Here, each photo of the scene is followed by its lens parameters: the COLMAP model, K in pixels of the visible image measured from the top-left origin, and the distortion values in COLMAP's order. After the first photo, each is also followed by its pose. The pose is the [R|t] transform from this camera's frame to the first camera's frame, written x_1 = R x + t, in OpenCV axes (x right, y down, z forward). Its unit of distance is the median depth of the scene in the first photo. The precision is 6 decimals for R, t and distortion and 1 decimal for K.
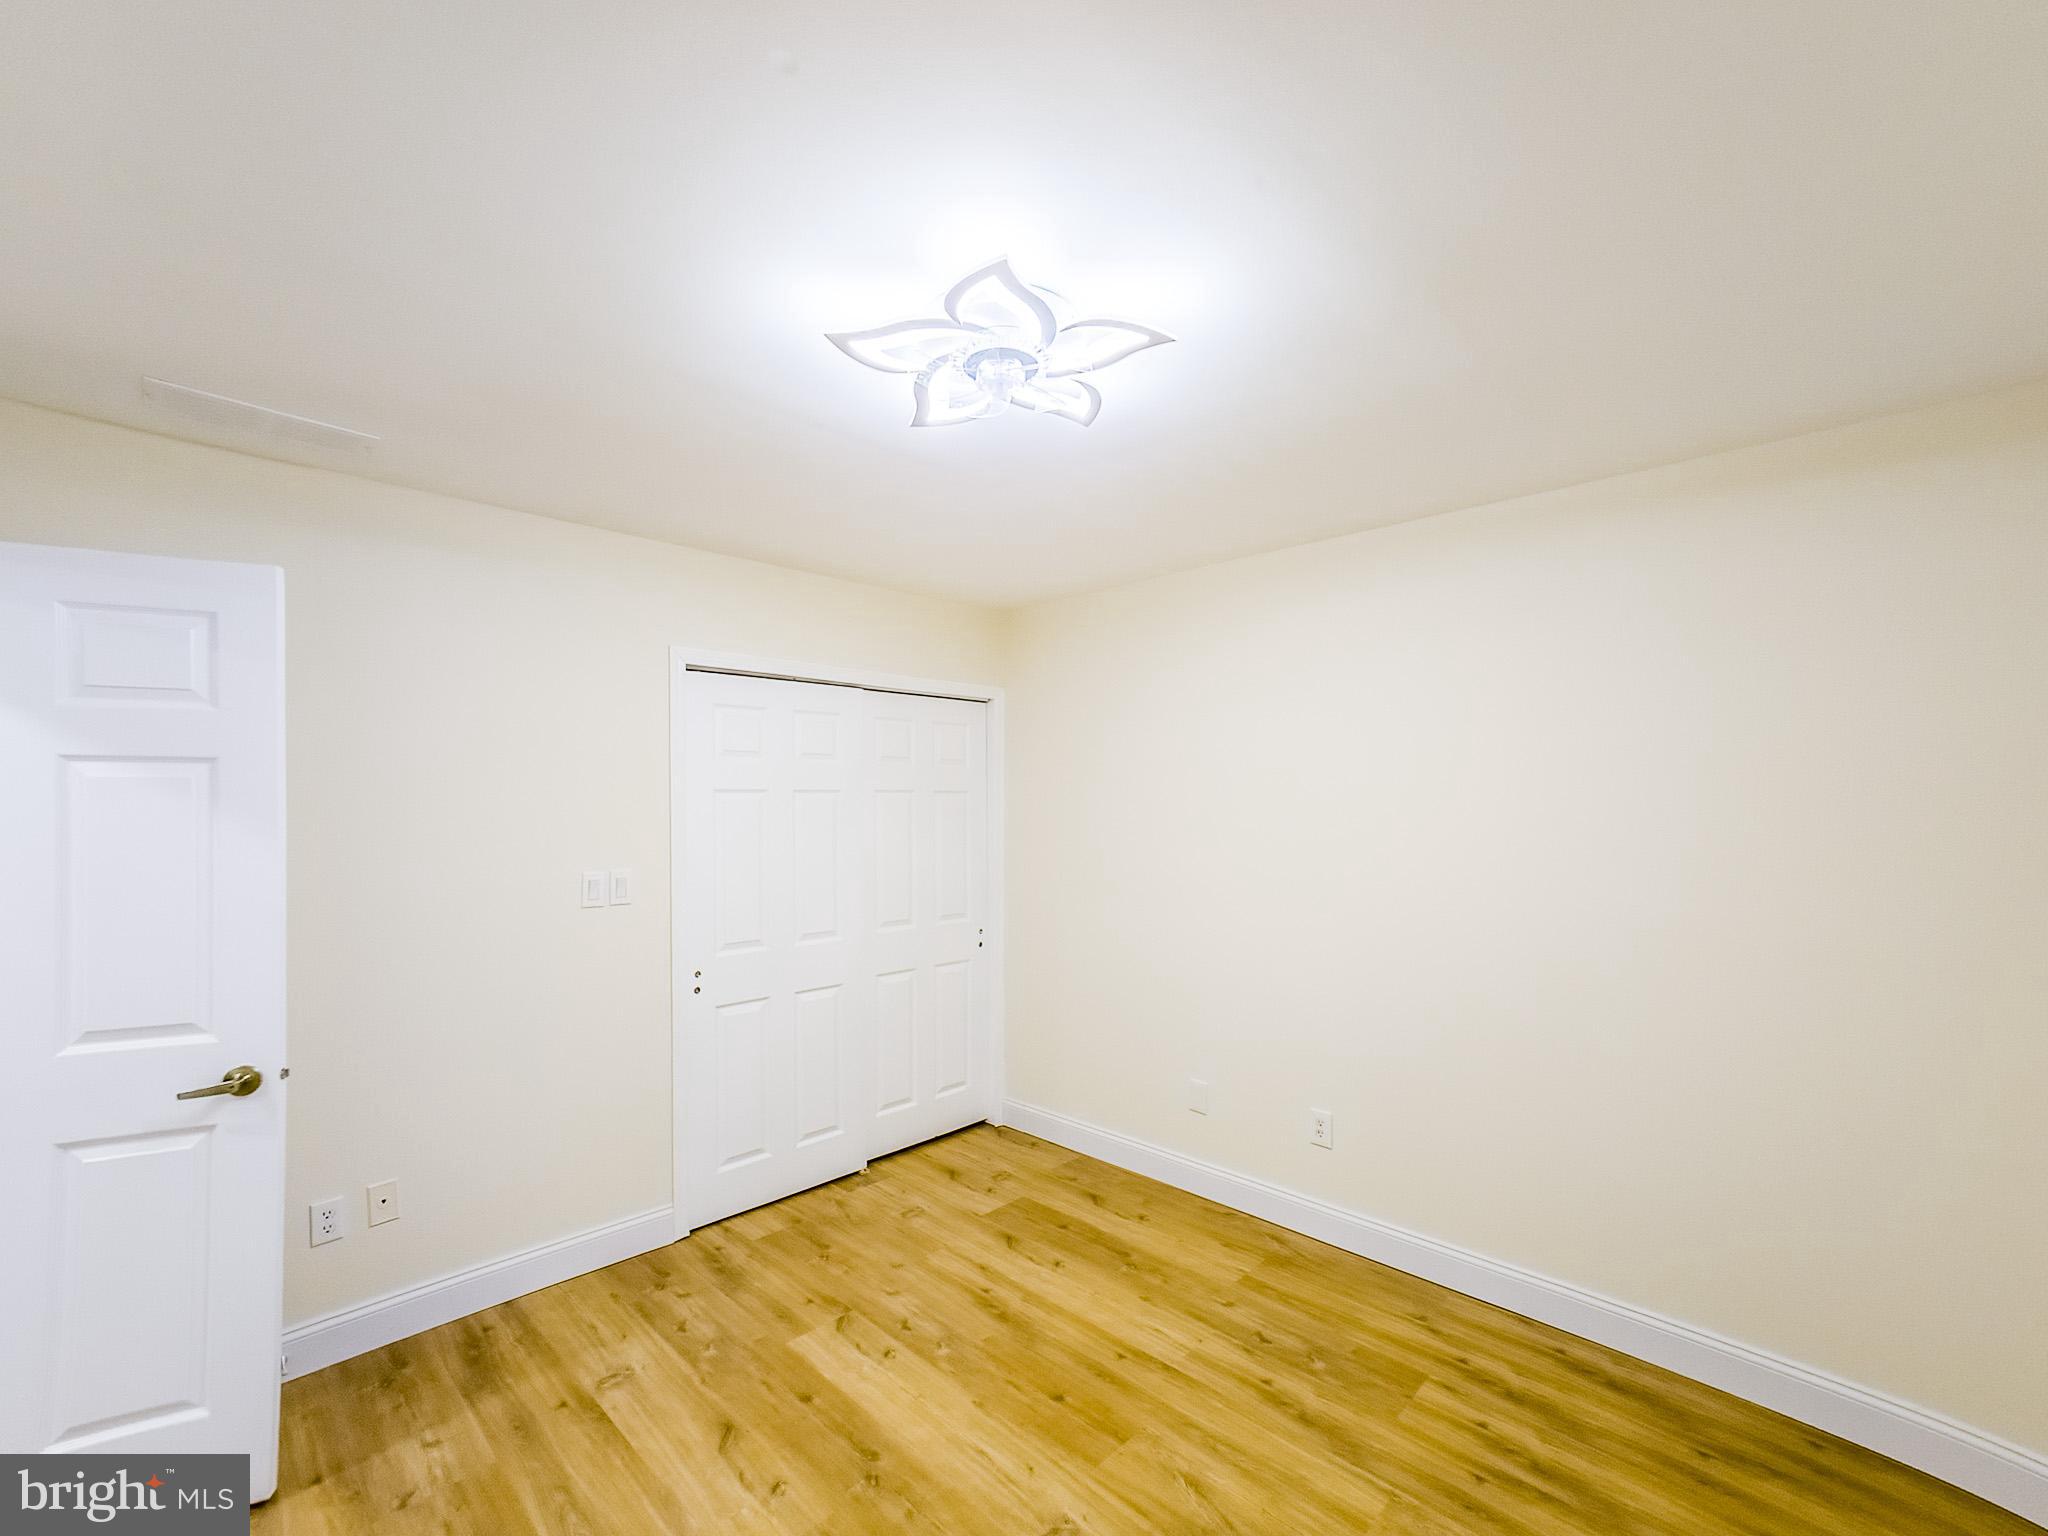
lens RADIAL K [[853.4, 0, 1029.2], [0, 853.4, 756.4], [0, 0, 1]] dist [-0.003490, 0.007033]
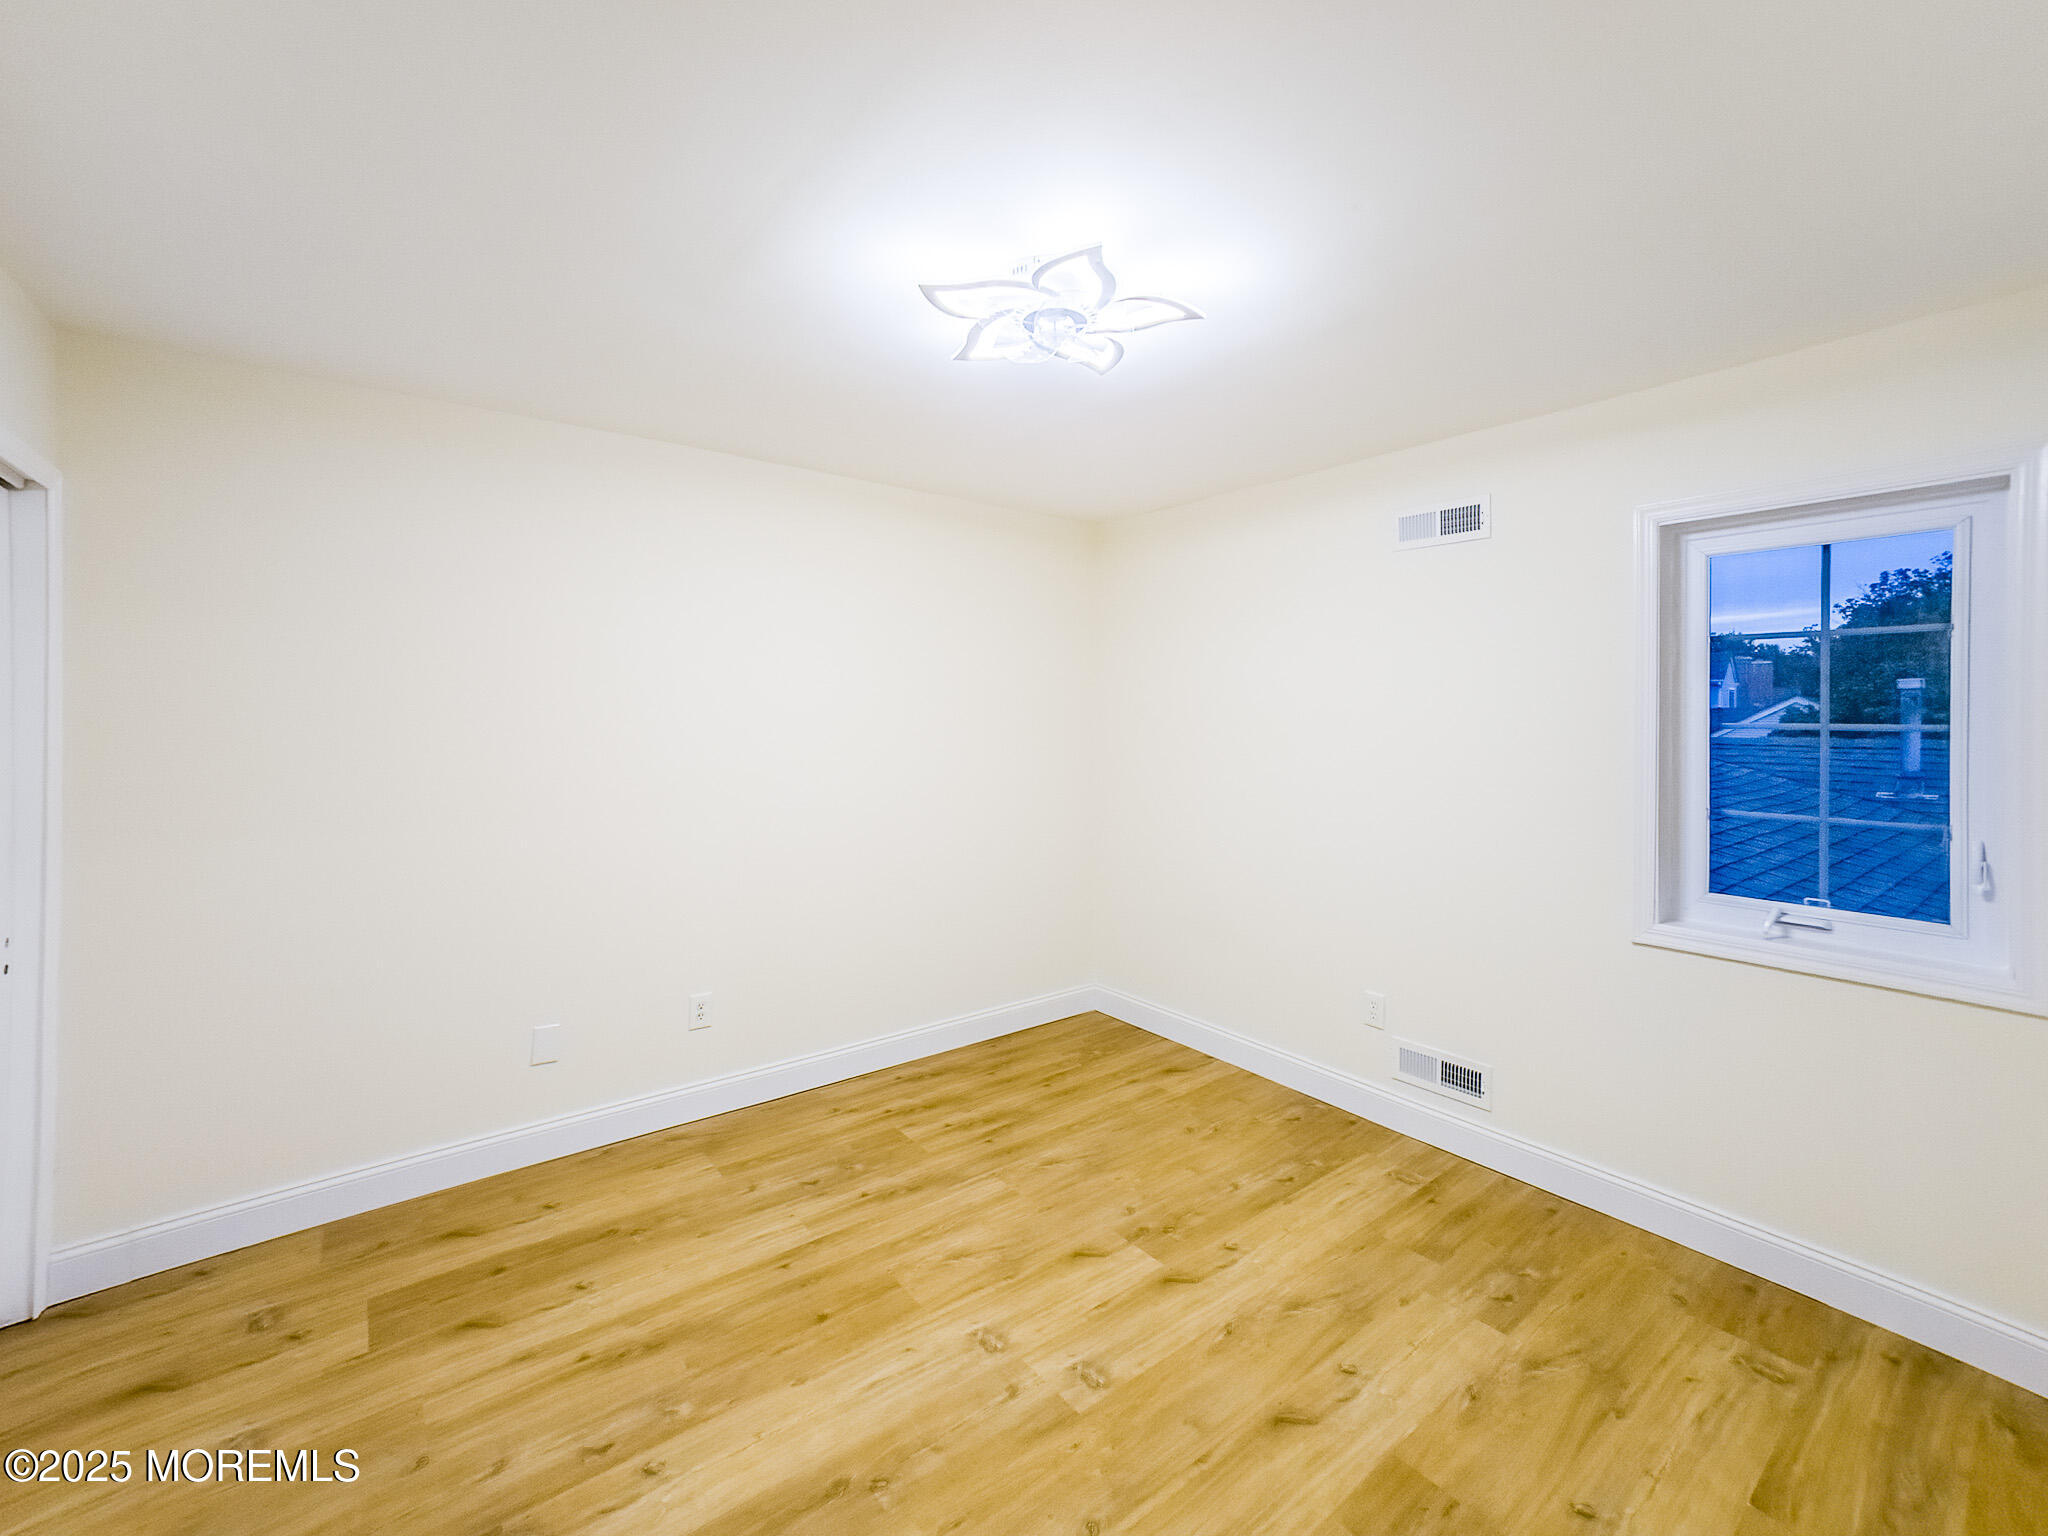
lens RADIAL K [[853.4, 0, 1016.7], [0, 853.4, 733.4], [0, 0, 1]] dist [-0.003490, 0.007033]
pose [[0.170261, -0.025021, 0.985081, -0.779482], [-0.057326, 0.997733, 0.035251, 0.050822], [-0.983730, -0.062472, 0.168440, 0.611821]]
